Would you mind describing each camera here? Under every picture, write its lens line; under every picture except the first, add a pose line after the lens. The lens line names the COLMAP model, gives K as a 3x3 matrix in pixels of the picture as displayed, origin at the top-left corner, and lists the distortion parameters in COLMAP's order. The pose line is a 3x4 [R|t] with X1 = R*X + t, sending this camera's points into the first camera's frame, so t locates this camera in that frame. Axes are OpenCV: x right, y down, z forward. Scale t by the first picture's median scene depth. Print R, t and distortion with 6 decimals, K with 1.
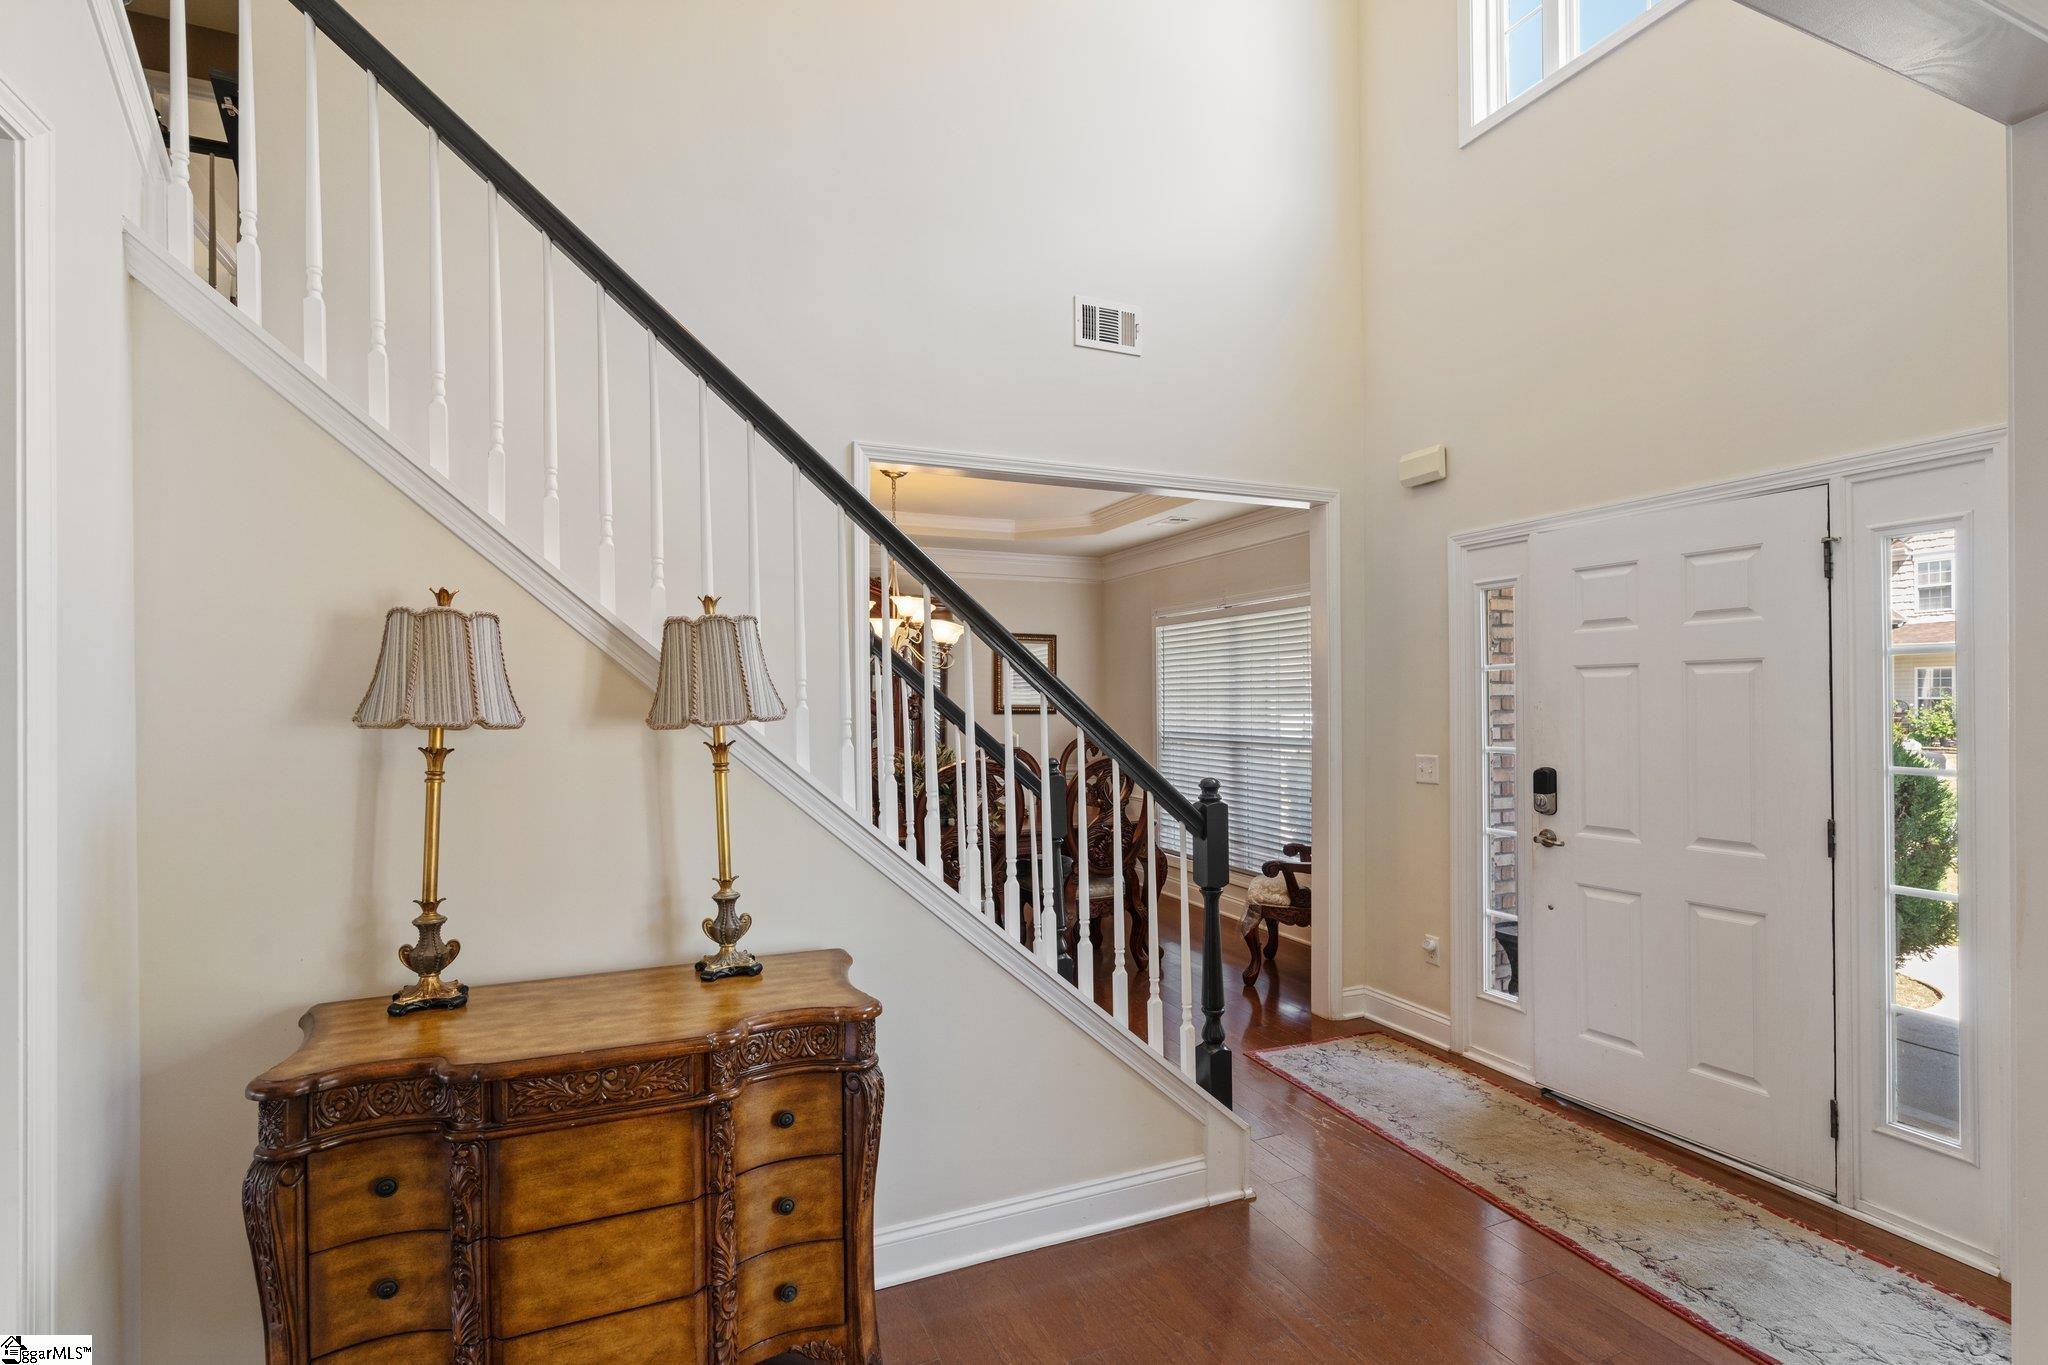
lens RADIAL K [[946.4, 0, 1030.6], [0, 946.4, 667.5], [0, 0, 1]] dist [-0.018545, -0.000175]
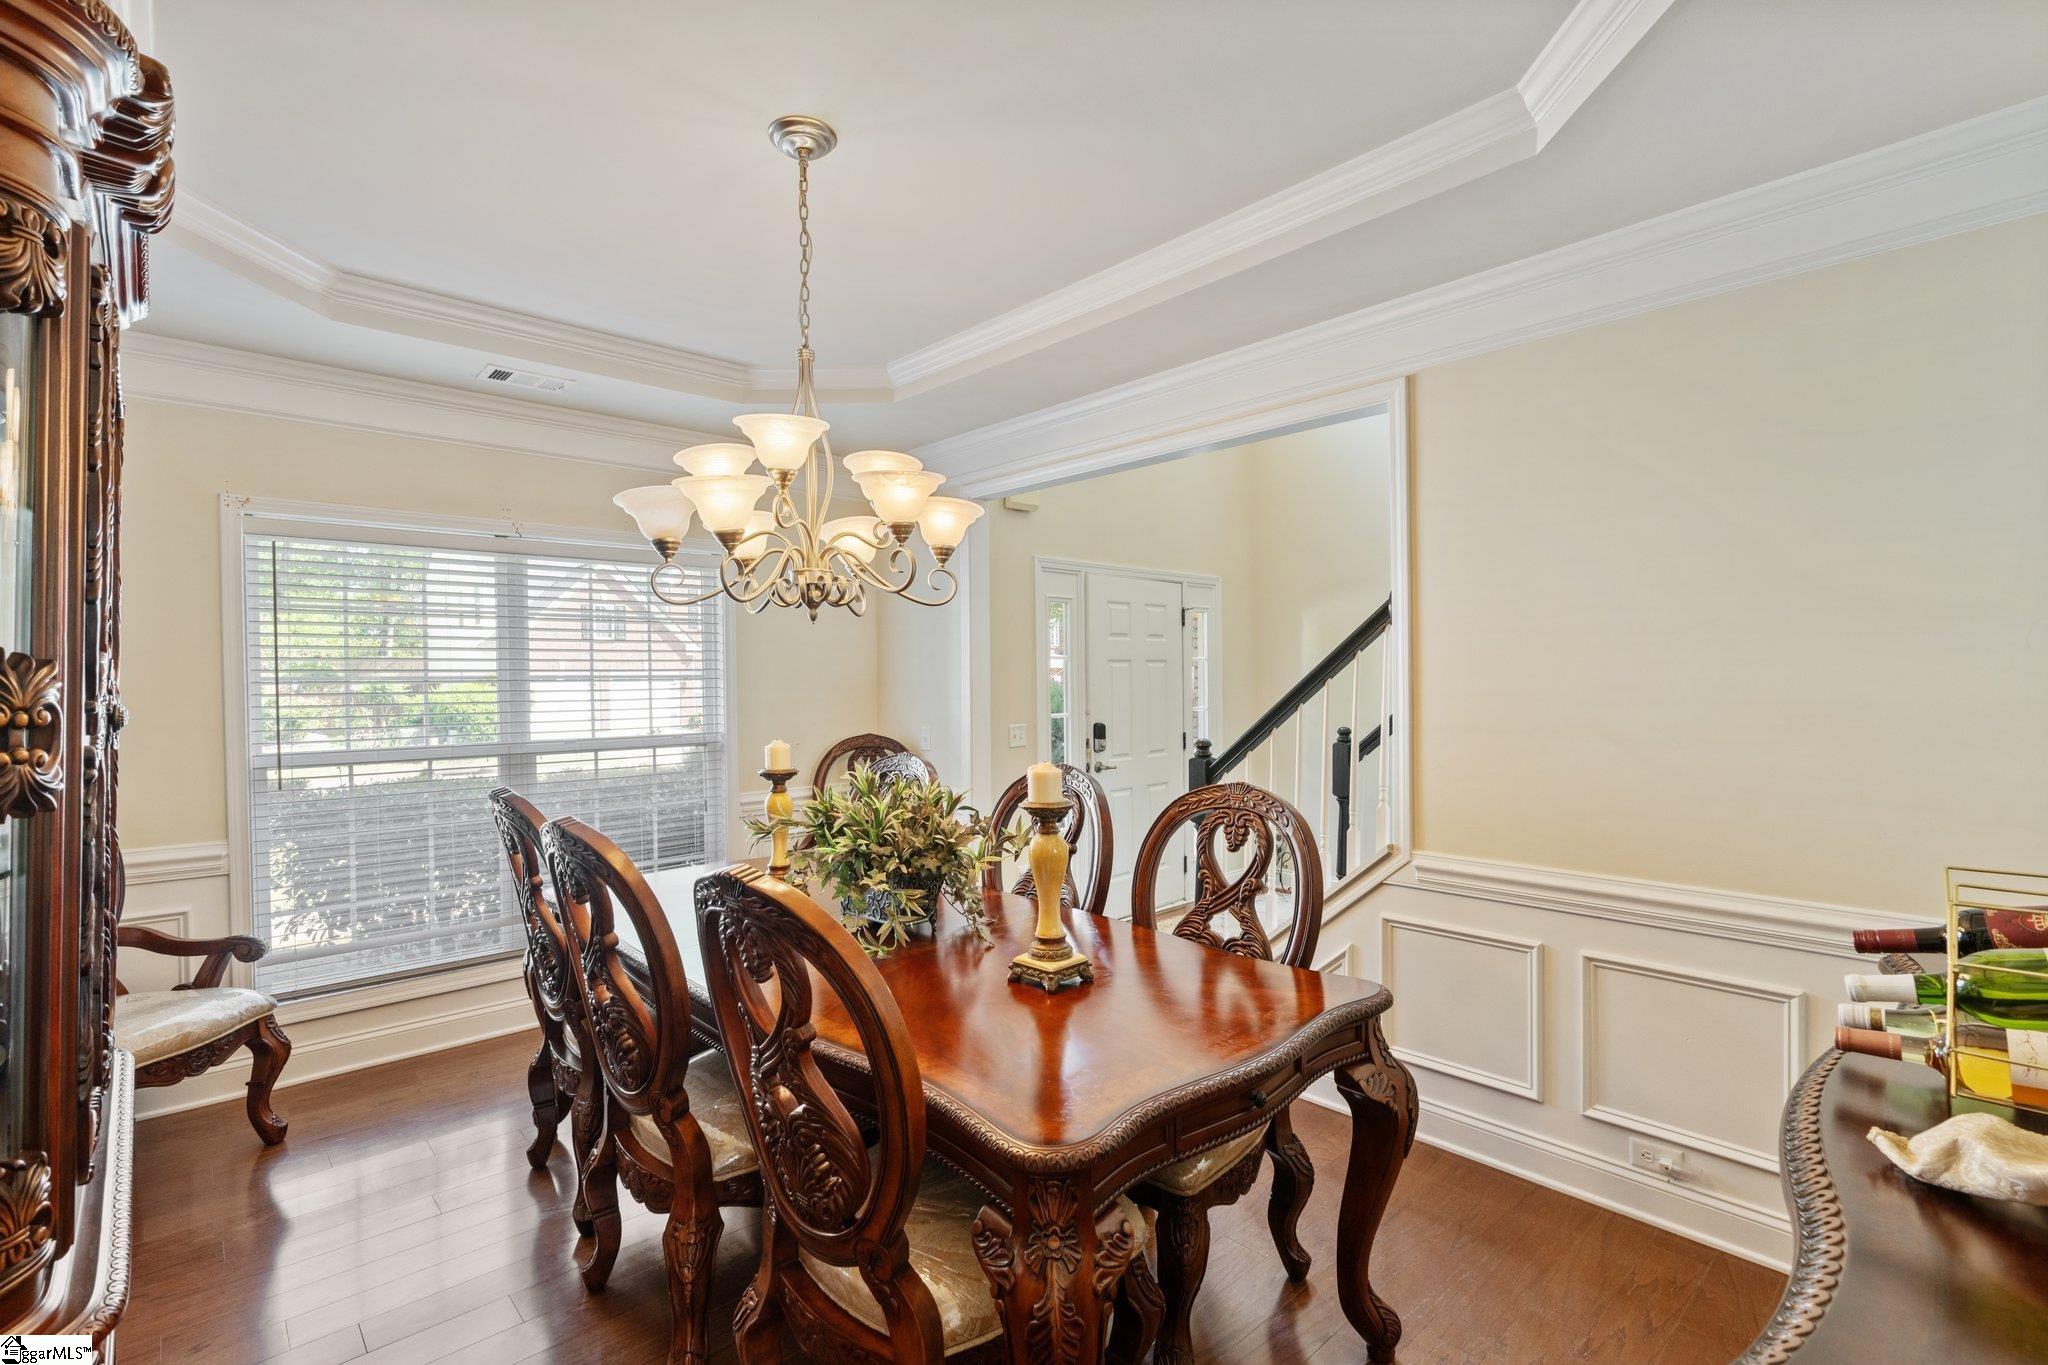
lens RADIAL K [[946.4, 0, 1030.6], [0, 946.4, 667.5], [0, 0, 1]] dist [-0.018545, -0.000175]
pose [[-0.343148, -0.001309, 0.939280, -1.060480], [-0.039219, 0.999147, -0.012936, 0.044953], [-0.938462, -0.041276, -0.342907, 1.934416]]
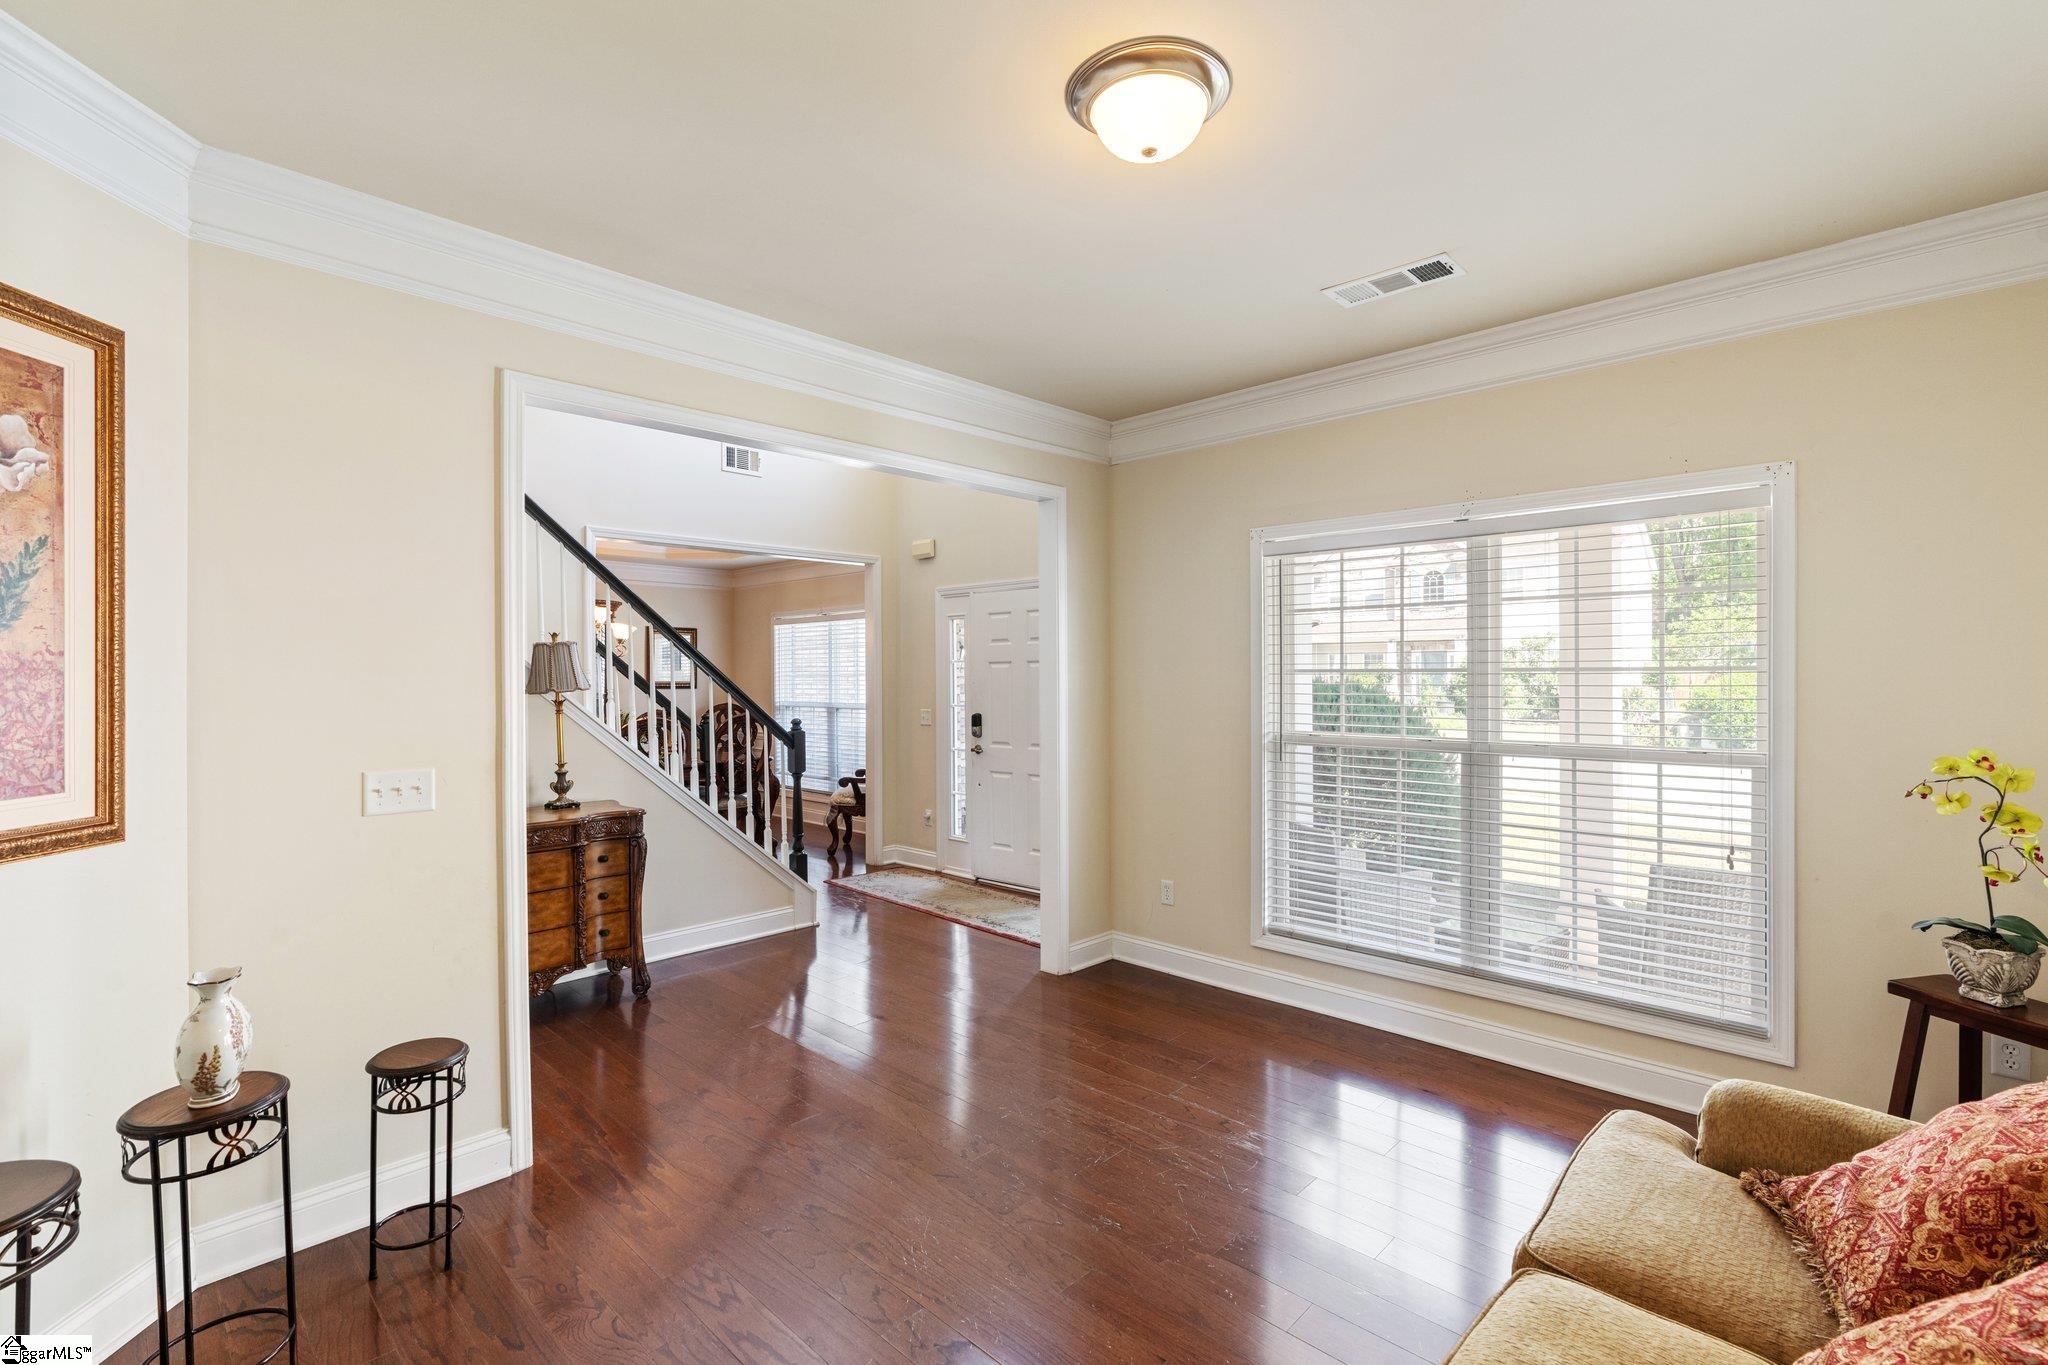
lens RADIAL K [[946.4, 0, 1030.6], [0, 946.4, 667.5], [0, 0, 1]] dist [-0.018545, -0.000175]
pose [[0.924965, -0.000423, 0.380053, -0.105725], [-0.008758, 0.999710, 0.022428, -0.037481], [-0.379952, -0.024073, 0.924693, -0.978195]]
